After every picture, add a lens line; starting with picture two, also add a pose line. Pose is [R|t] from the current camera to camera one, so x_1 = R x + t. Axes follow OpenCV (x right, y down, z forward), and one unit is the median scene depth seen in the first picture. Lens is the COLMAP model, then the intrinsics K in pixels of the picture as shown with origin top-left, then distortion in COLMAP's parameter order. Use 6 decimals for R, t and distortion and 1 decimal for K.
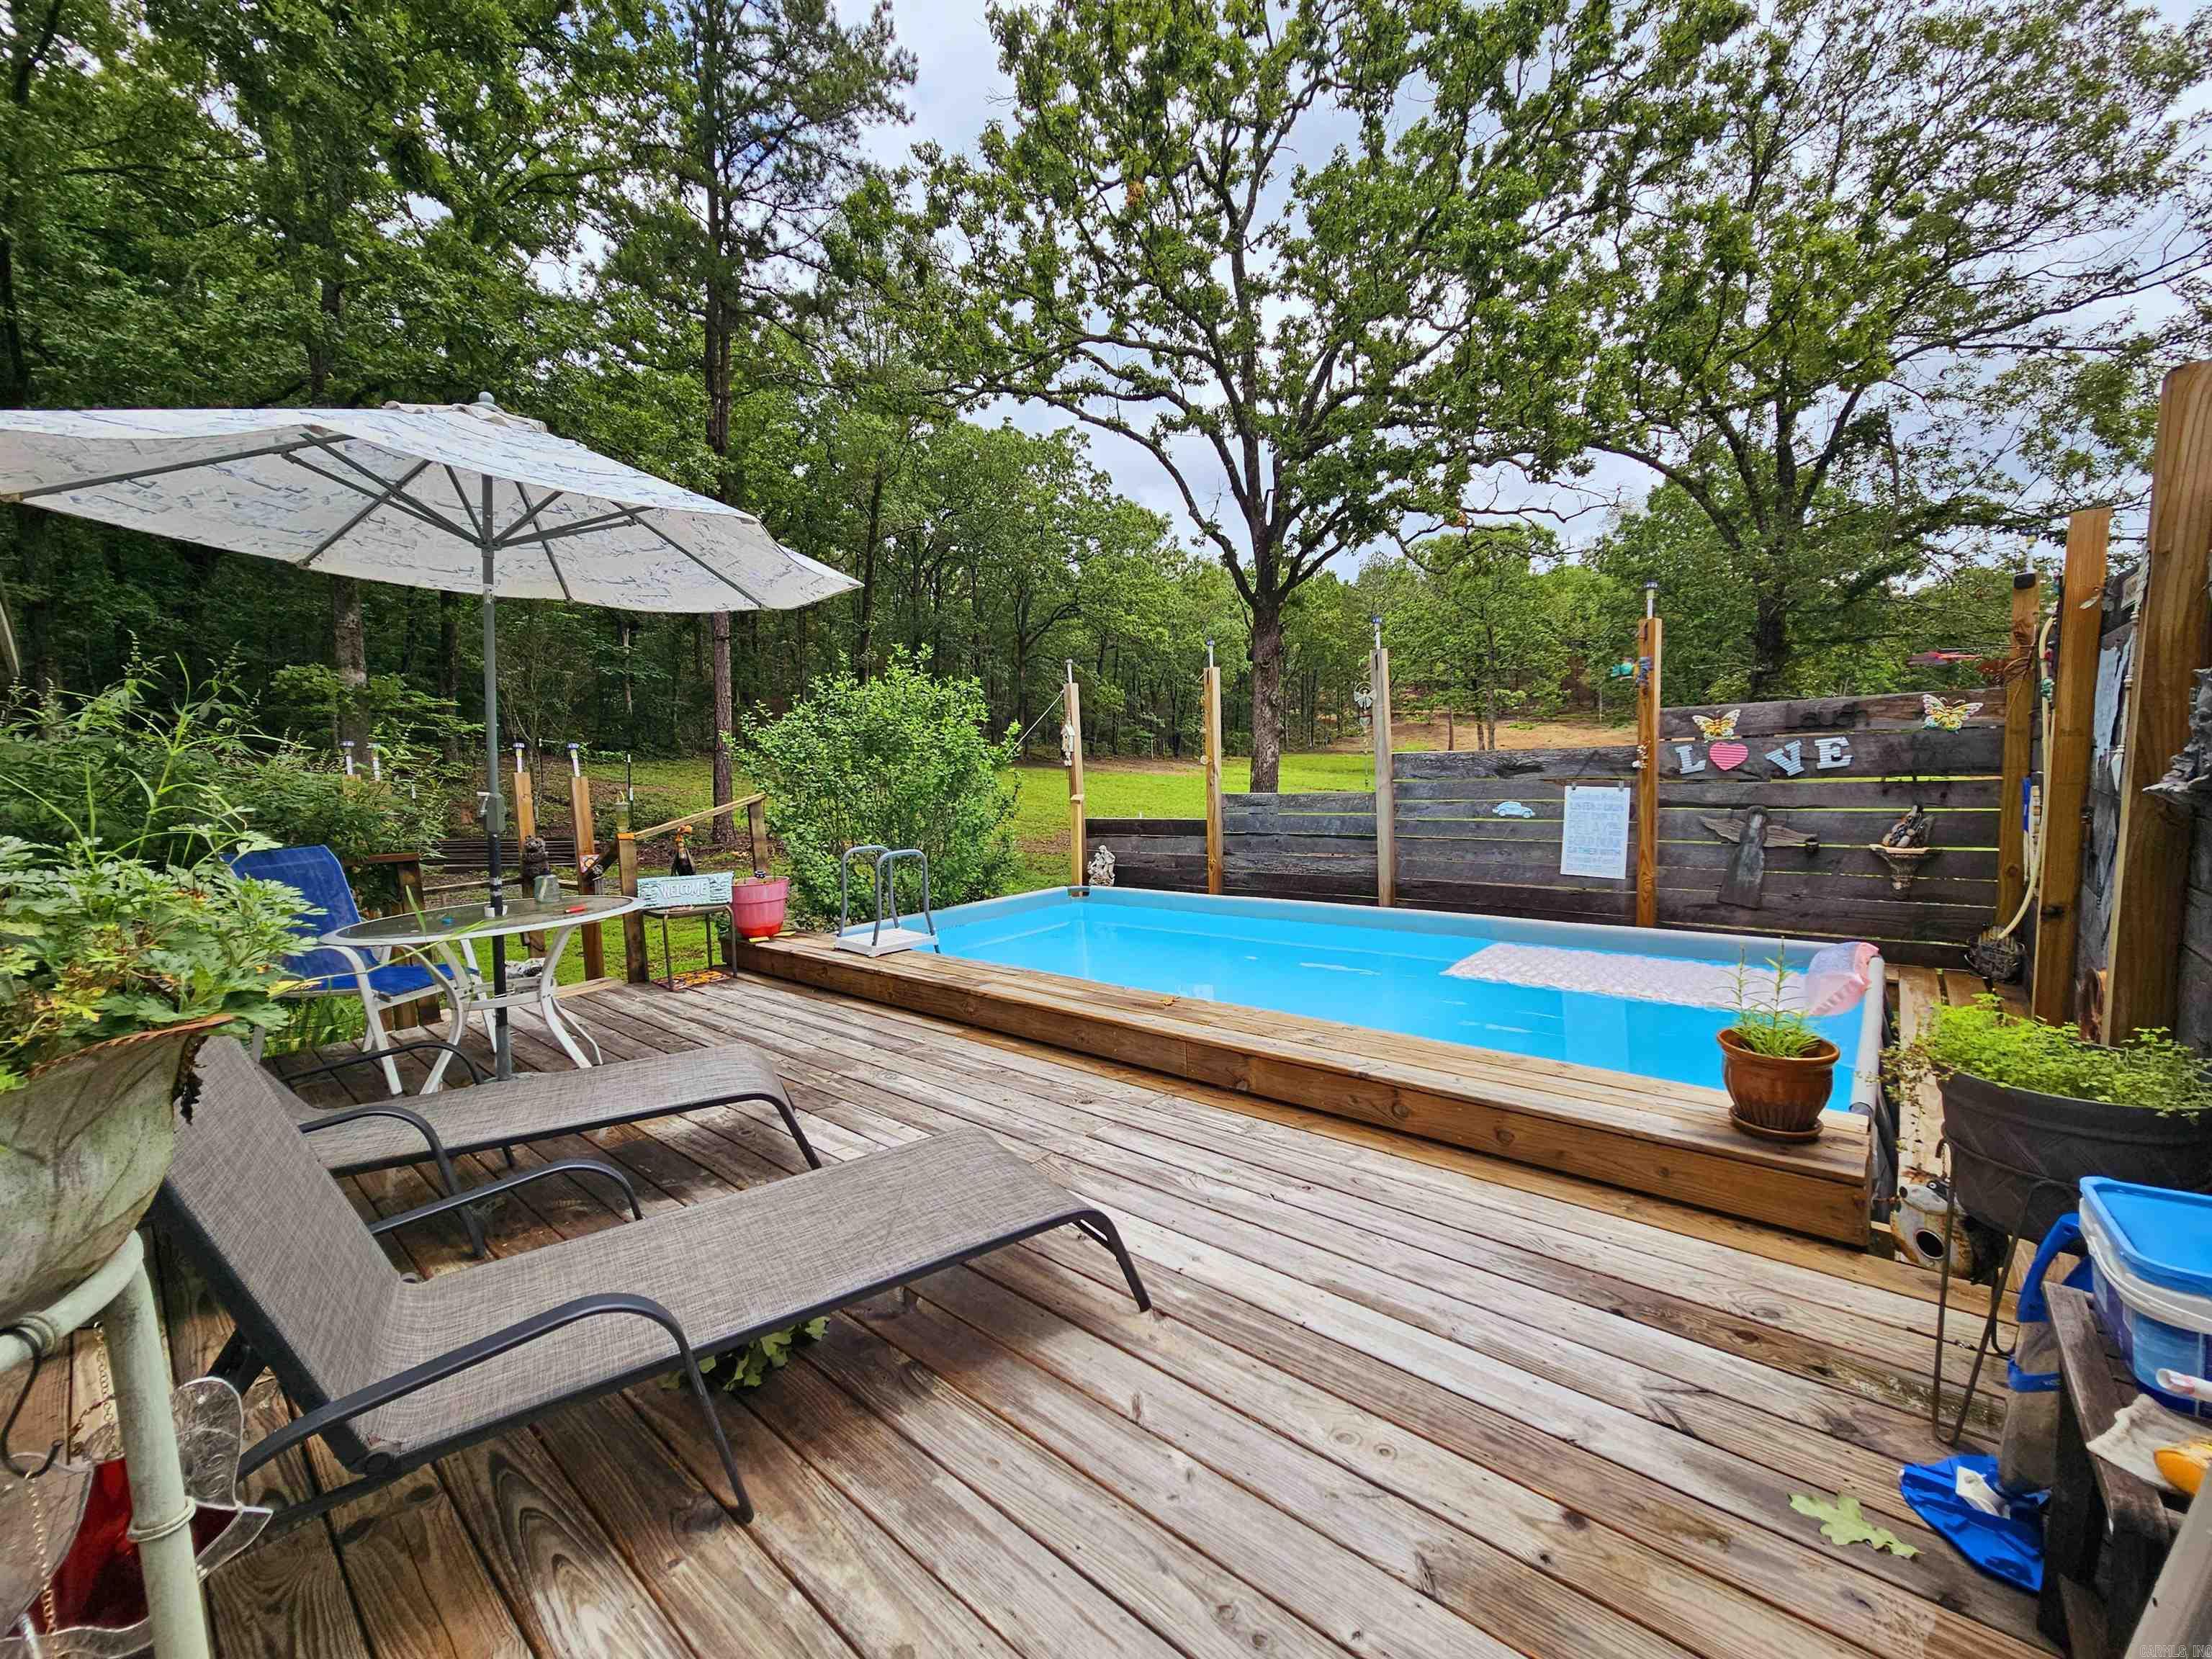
lens RADIAL K [[895.5, 0, 1116.6], [0, 895.5, 839.2], [0, 0, 1]] dist [-0.003070, -0.000291]
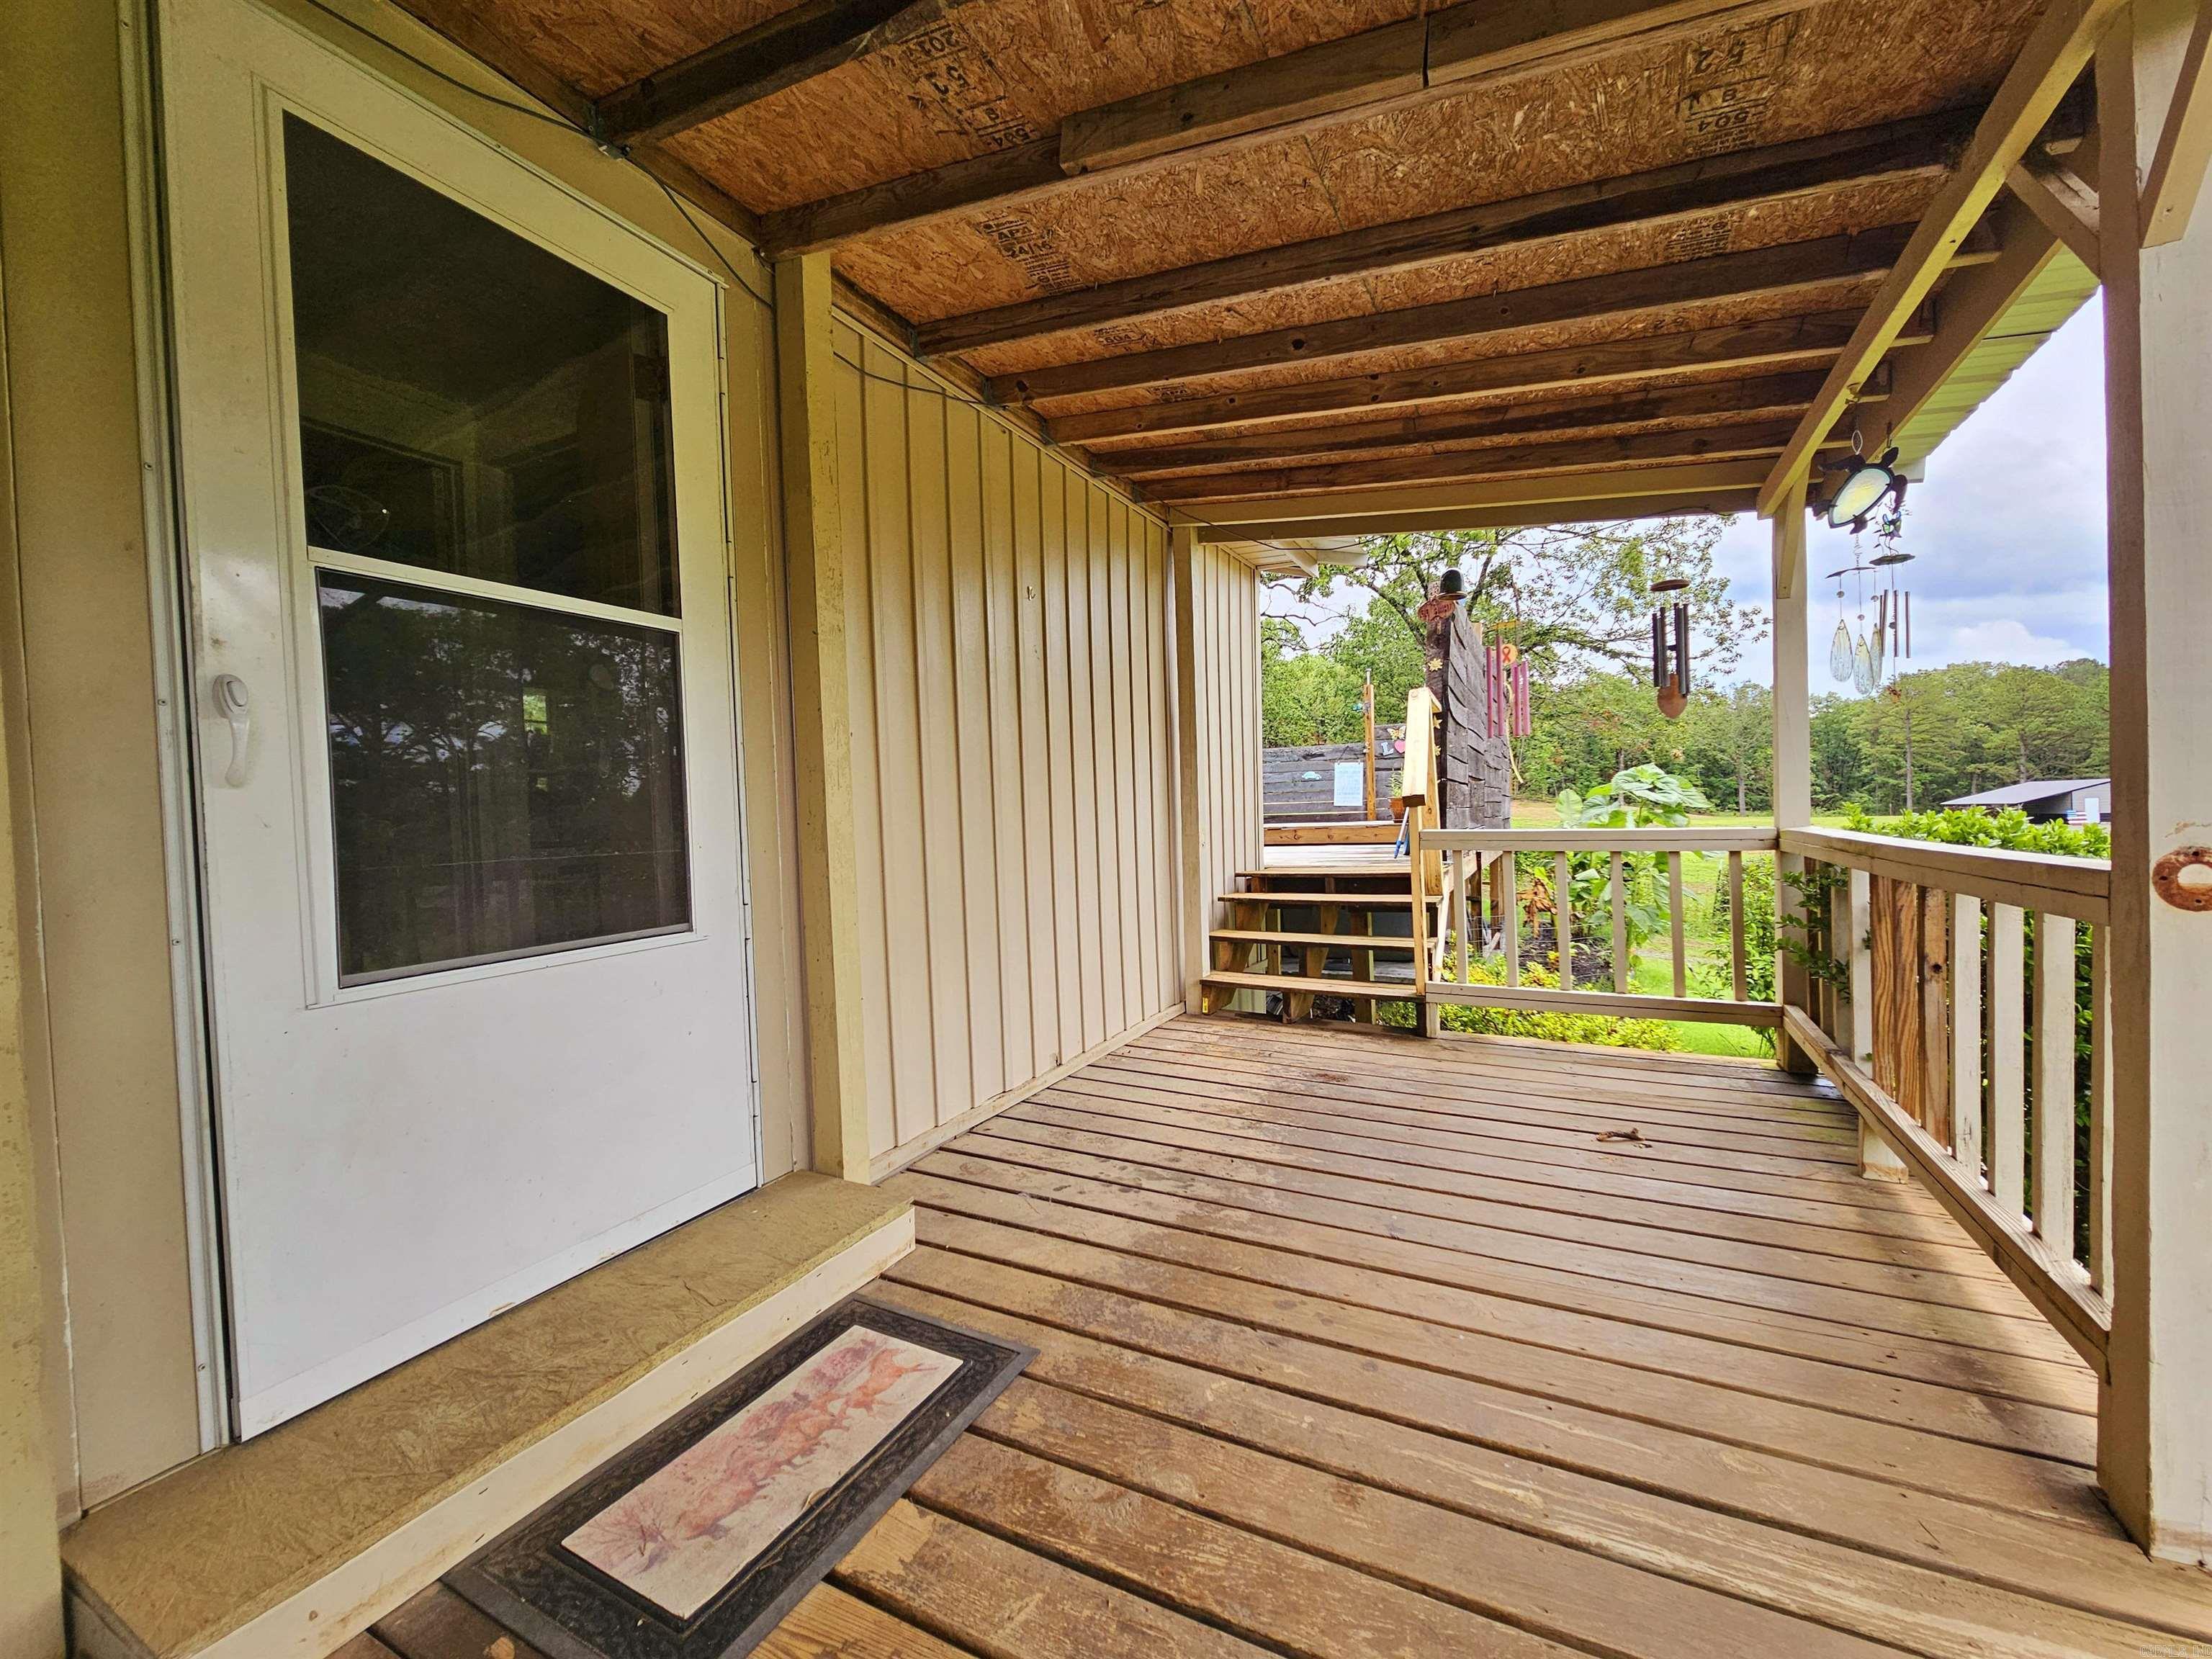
lens RADIAL K [[895.5, 0, 1116.6], [0, 895.5, 839.2], [0, 0, 1]] dist [-0.003070, -0.000291]
pose [[0.968829, 0.000700, 0.247731, -0.131124], [0.017822, 0.997208, -0.072518, 0.067361], [-0.247090, 0.074673, 0.966111, -0.226058]]
